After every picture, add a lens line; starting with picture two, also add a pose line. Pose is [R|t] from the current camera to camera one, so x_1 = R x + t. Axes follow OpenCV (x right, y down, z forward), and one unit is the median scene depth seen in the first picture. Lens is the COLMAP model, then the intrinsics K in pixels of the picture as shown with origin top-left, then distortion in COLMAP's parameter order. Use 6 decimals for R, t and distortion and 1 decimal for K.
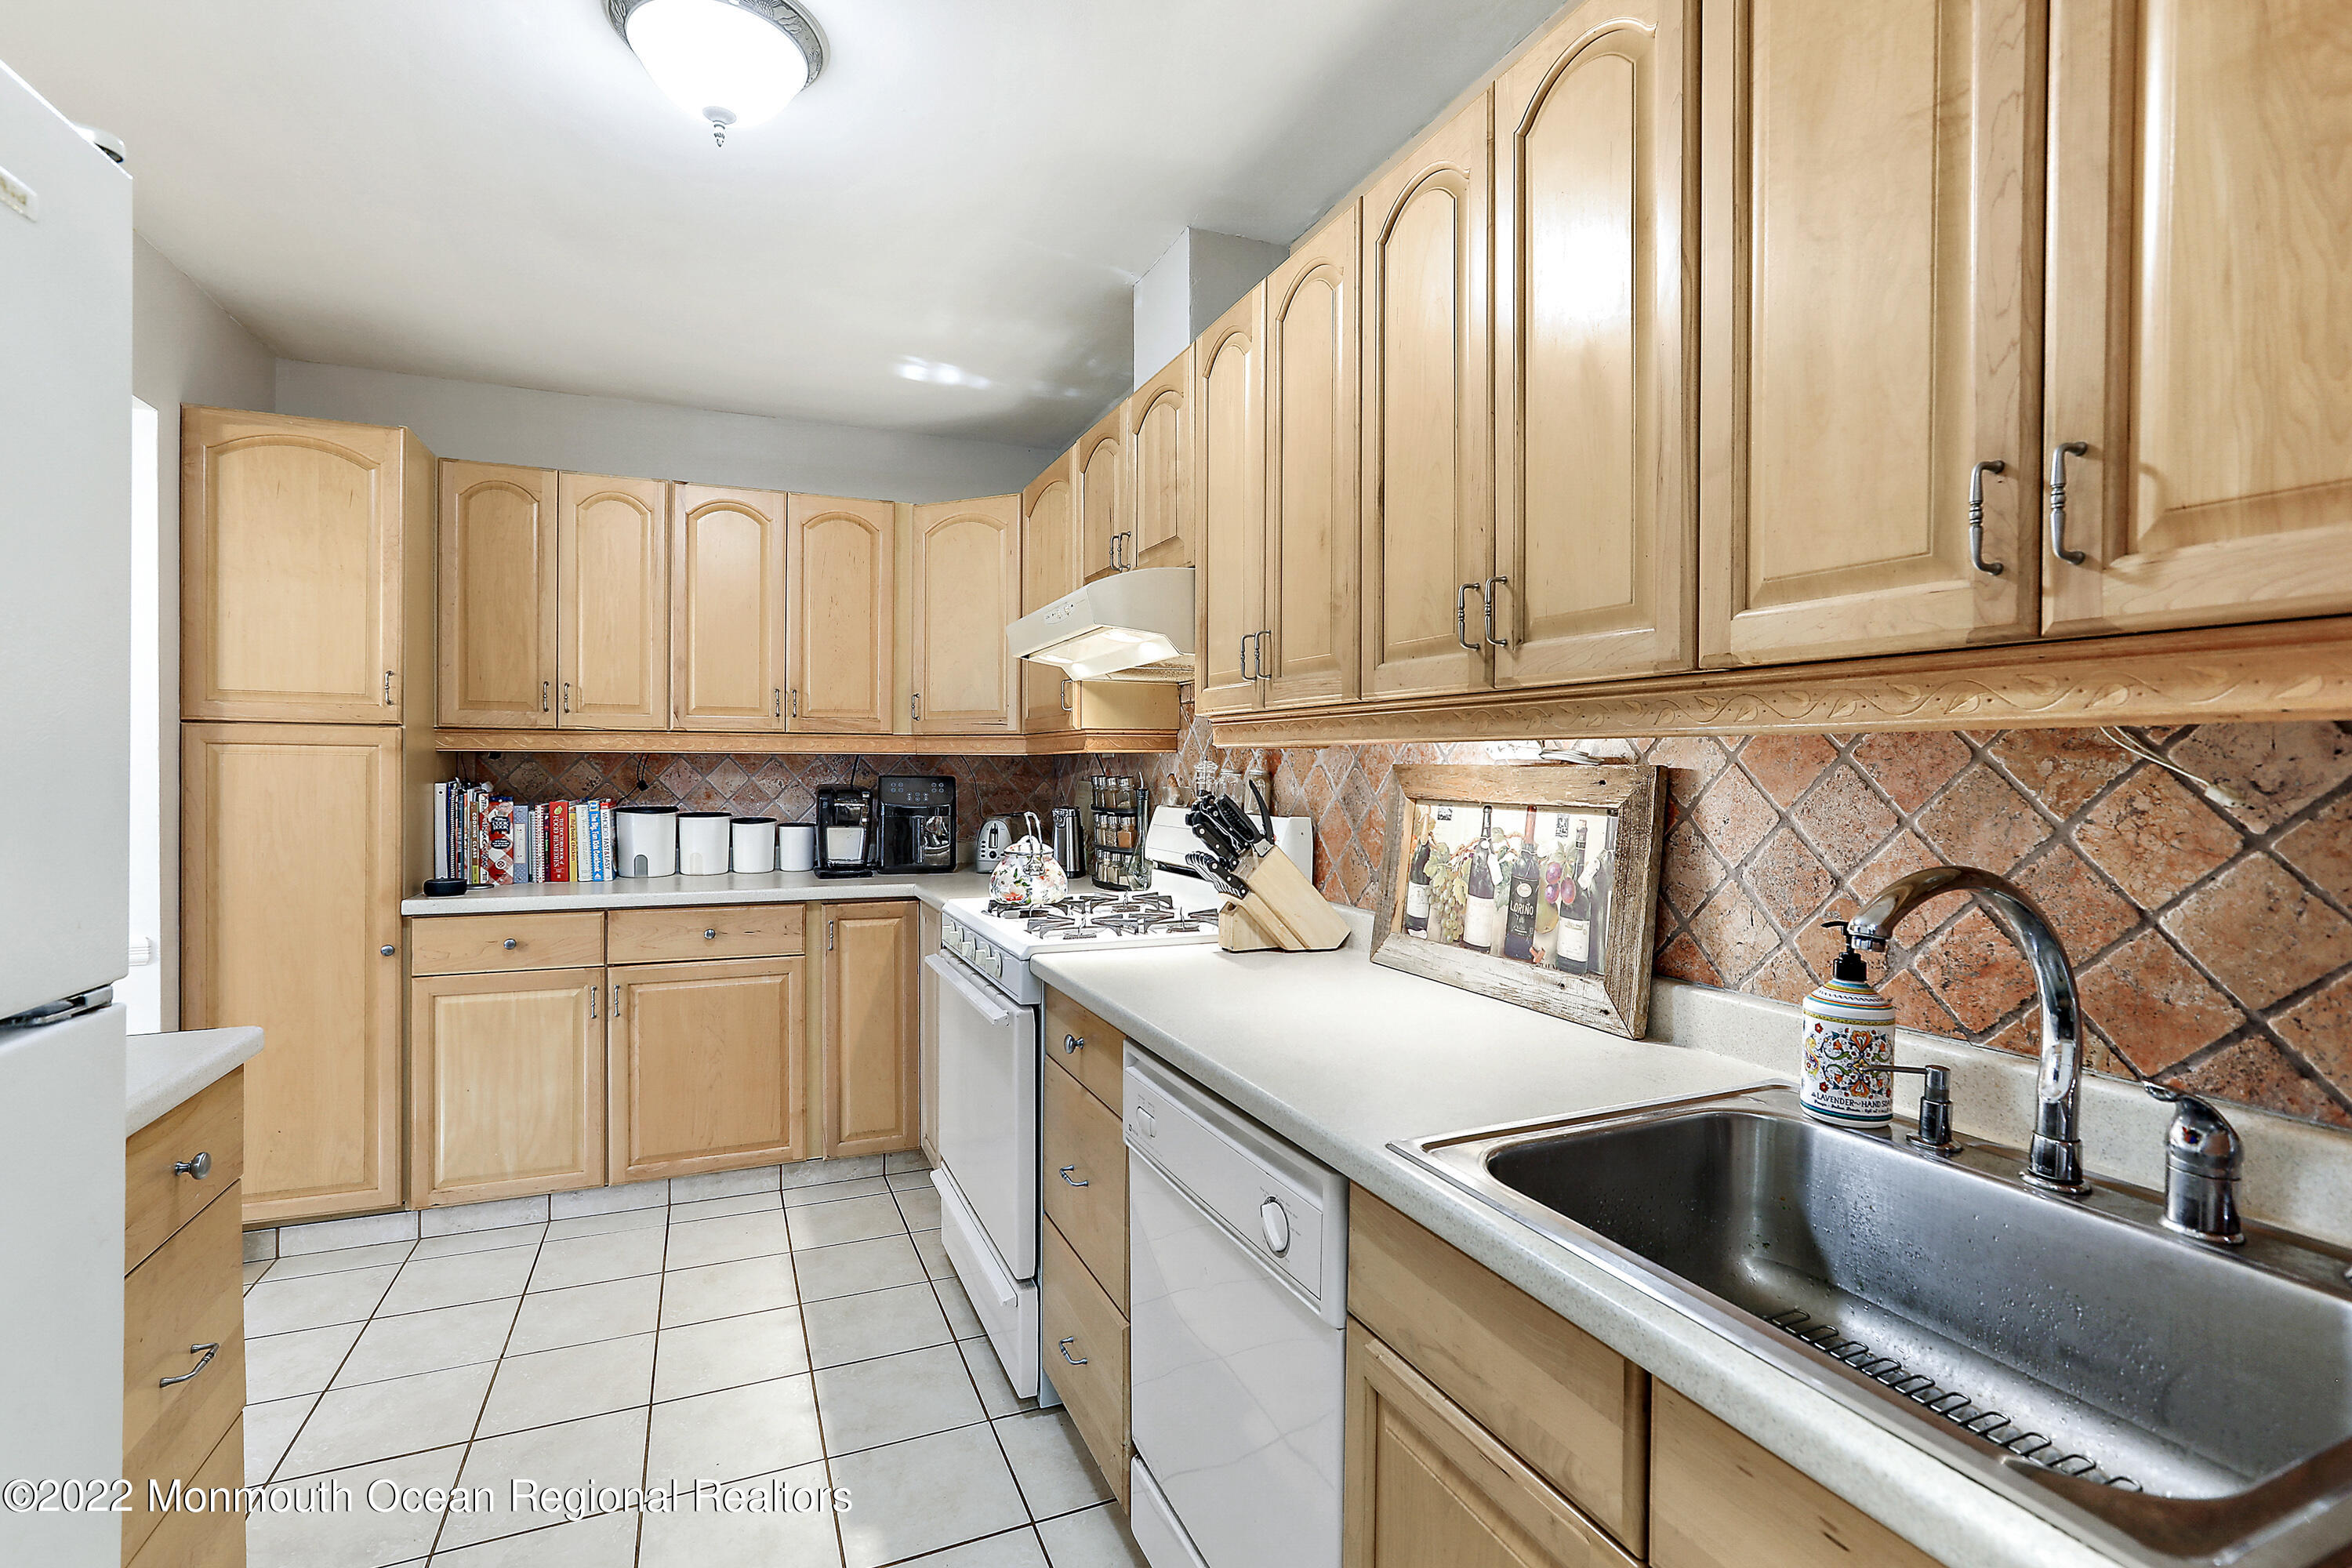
lens RADIAL K [[1056.8, 0, 1136.1], [0, 1056.8, 776.6], [0, 0, 1]] dist [-0.036176, 0.016179]
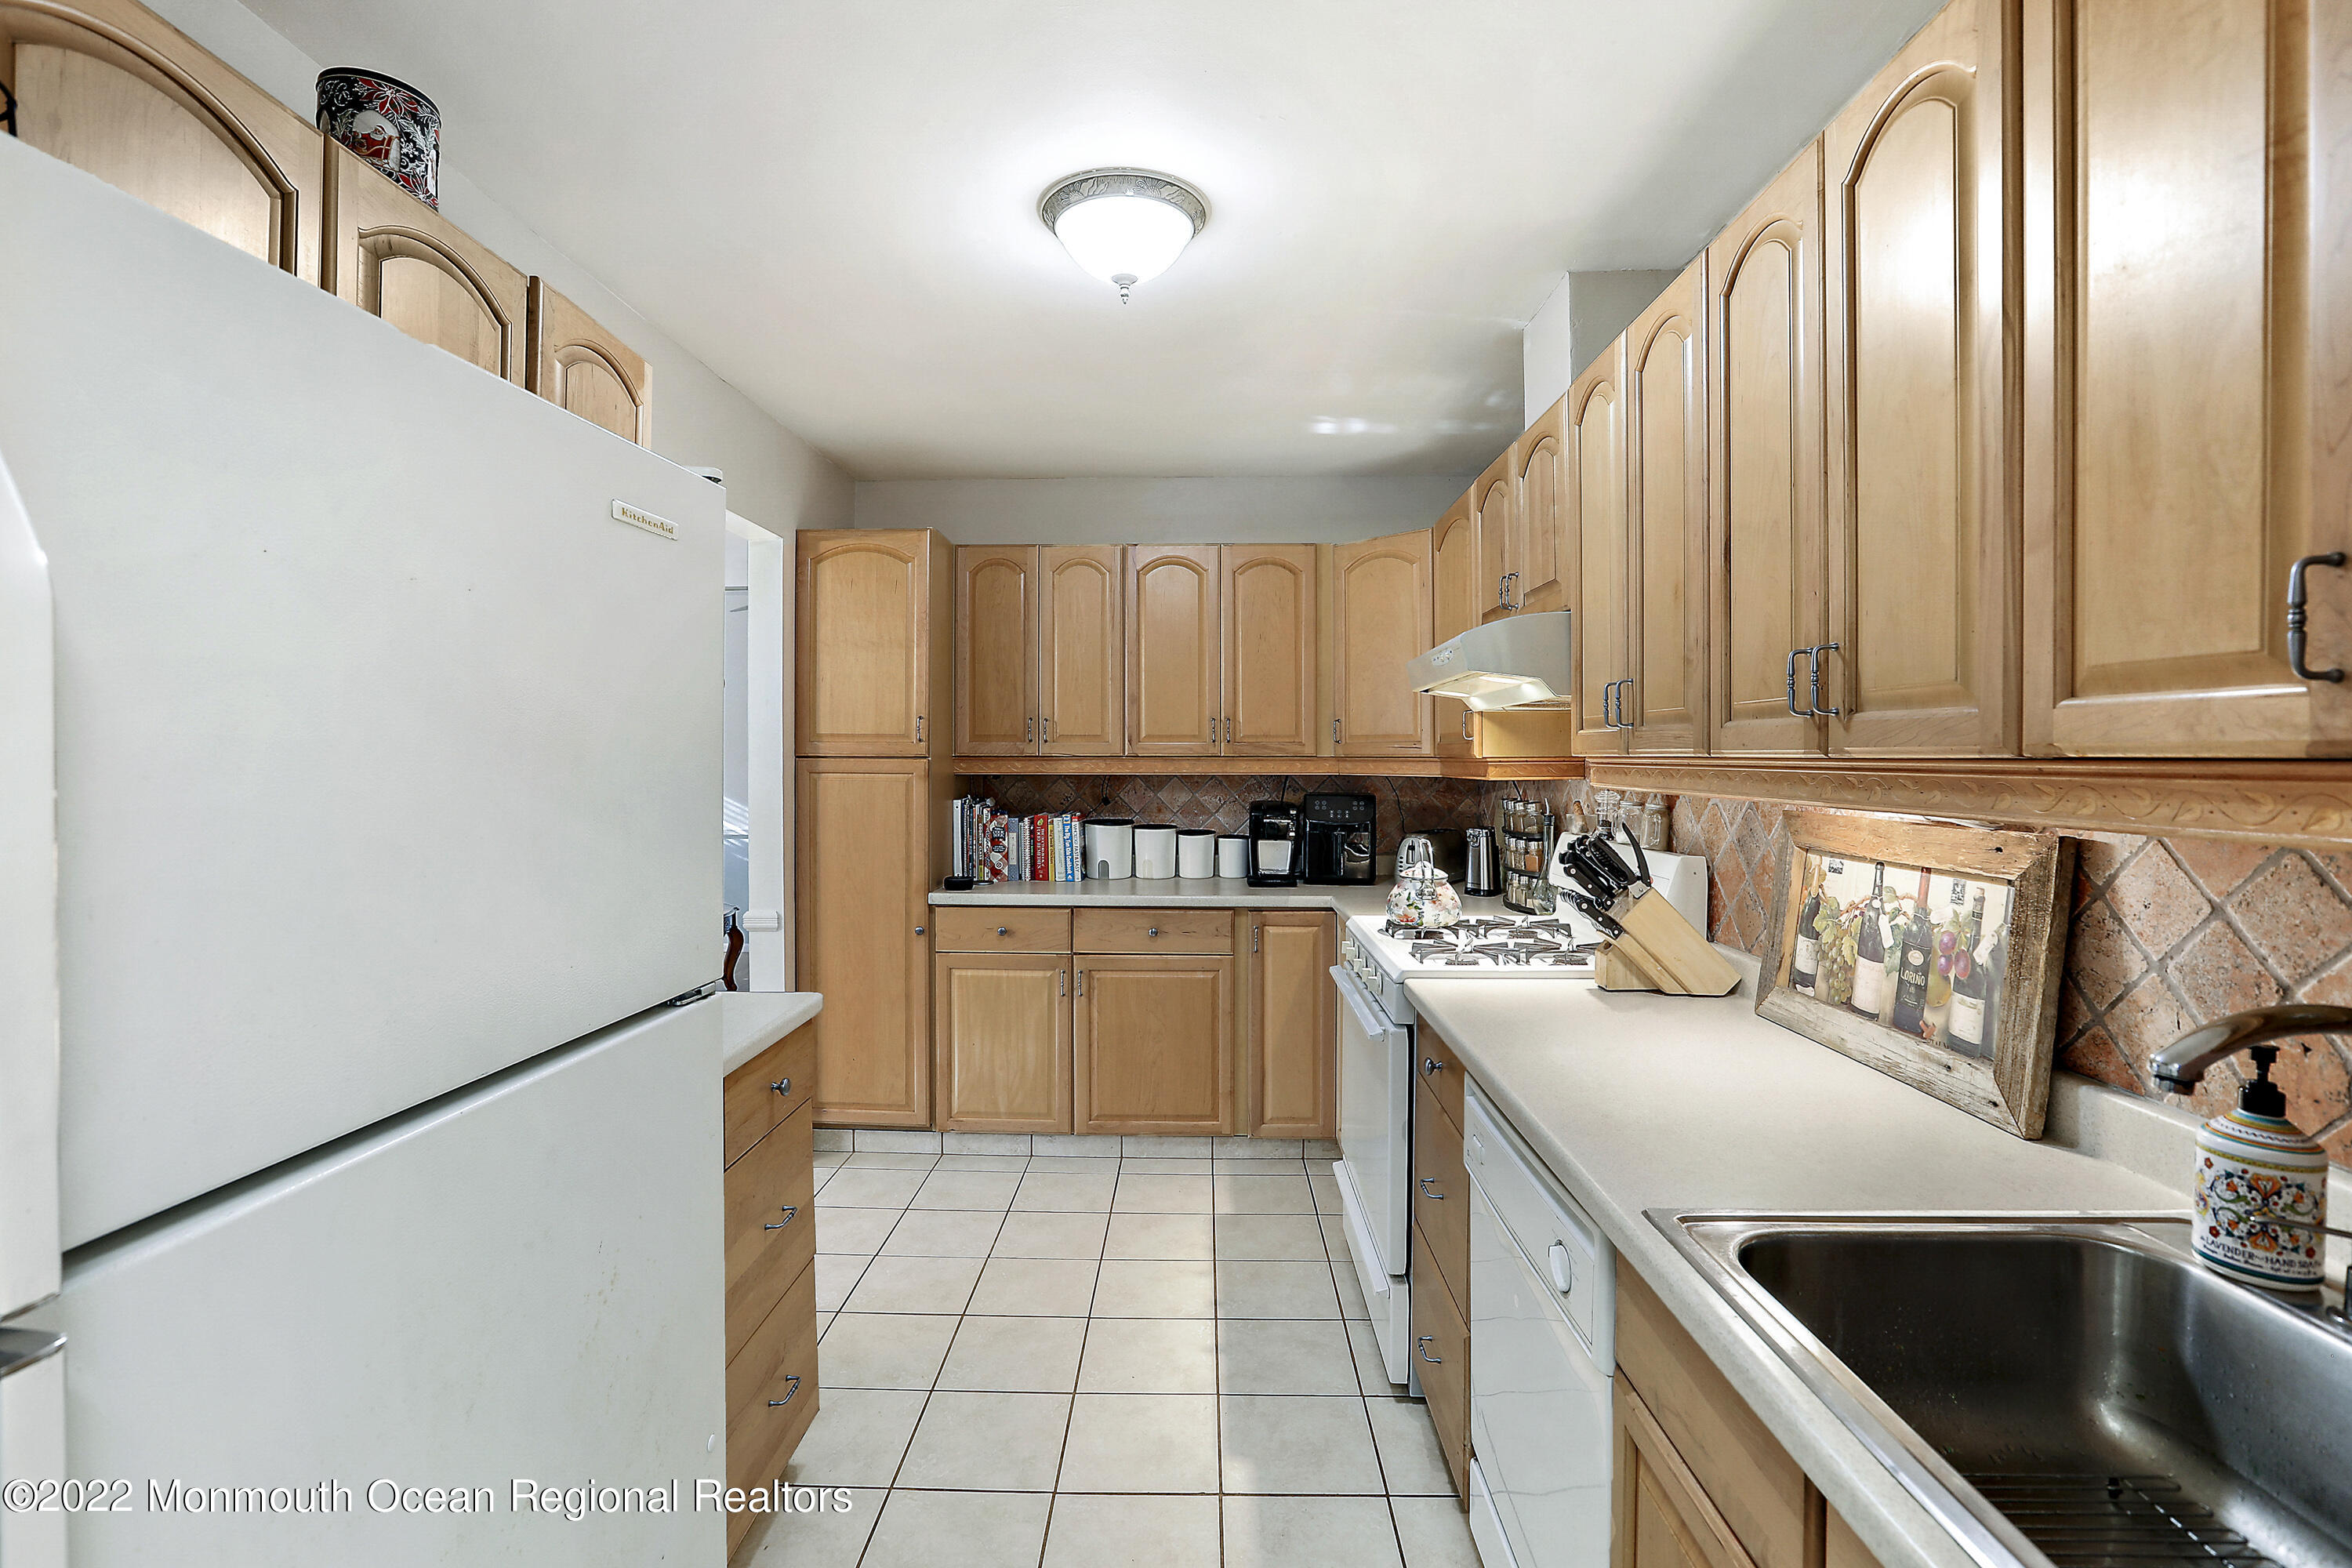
lens RADIAL K [[1056.8, 0, 1176.0], [0, 1056.8, 773.4], [0, 0, 1]] dist [-0.036176, 0.016179]
pose [[0.913716, 0.006874, -0.406296, 0.113111], [-0.002520, 0.999934, 0.011252, -0.048552], [0.406346, -0.009257, 0.913672, -0.074999]]
